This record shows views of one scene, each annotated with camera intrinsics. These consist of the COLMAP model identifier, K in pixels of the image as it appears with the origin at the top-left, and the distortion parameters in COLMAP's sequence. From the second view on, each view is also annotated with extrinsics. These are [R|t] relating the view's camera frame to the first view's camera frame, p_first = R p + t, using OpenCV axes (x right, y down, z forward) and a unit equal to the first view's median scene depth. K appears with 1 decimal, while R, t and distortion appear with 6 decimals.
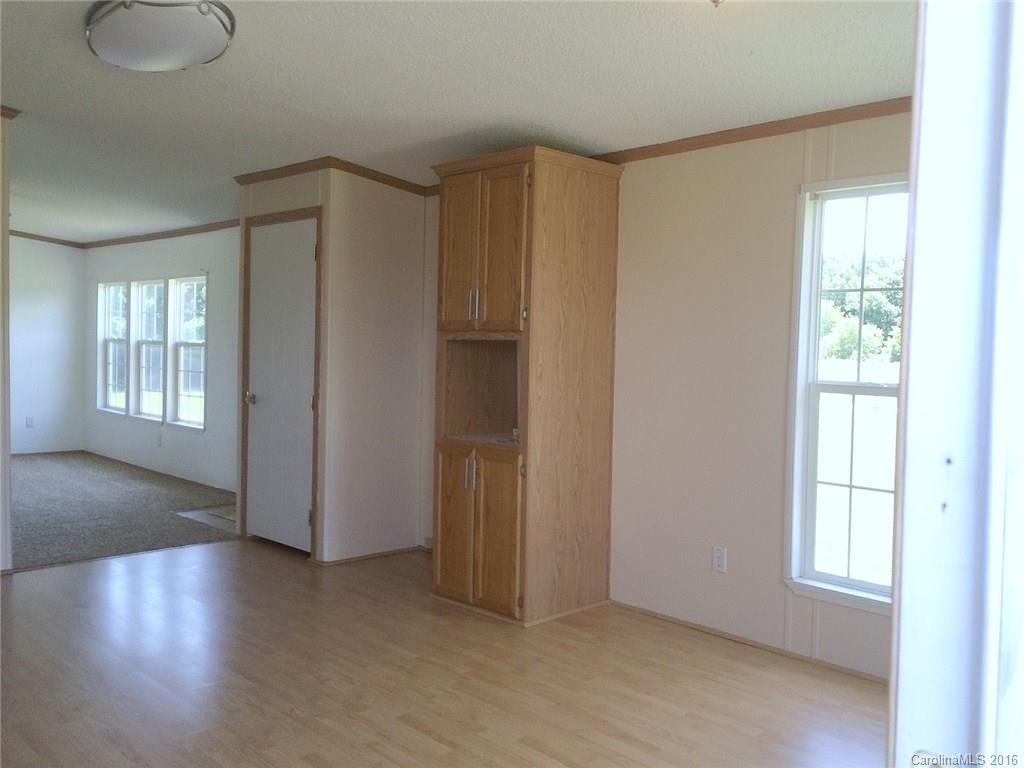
lens RADIAL K [[842.2, 0, 522.7], [0, 842.2, 380.7], [0, 0, 1]] dist [0.074614, -0.099848]
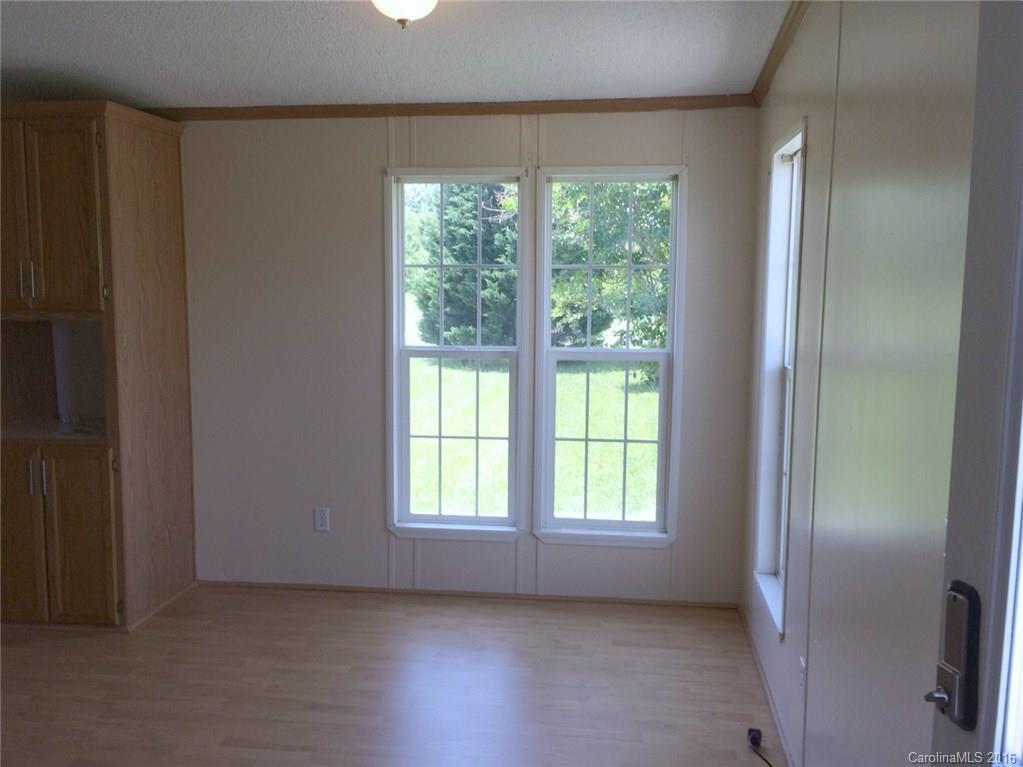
lens RADIAL K [[841.4, 0, 522.2], [0, 841.4, 380.2], [0, 0, 1]] dist [0.074614, -0.099848]
pose [[0.805696, -0.087891, 0.585773, -0.142510], [0.043917, 0.995072, 0.088899, -0.037286], [-0.590700, -0.045900, 0.805585, 0.010493]]
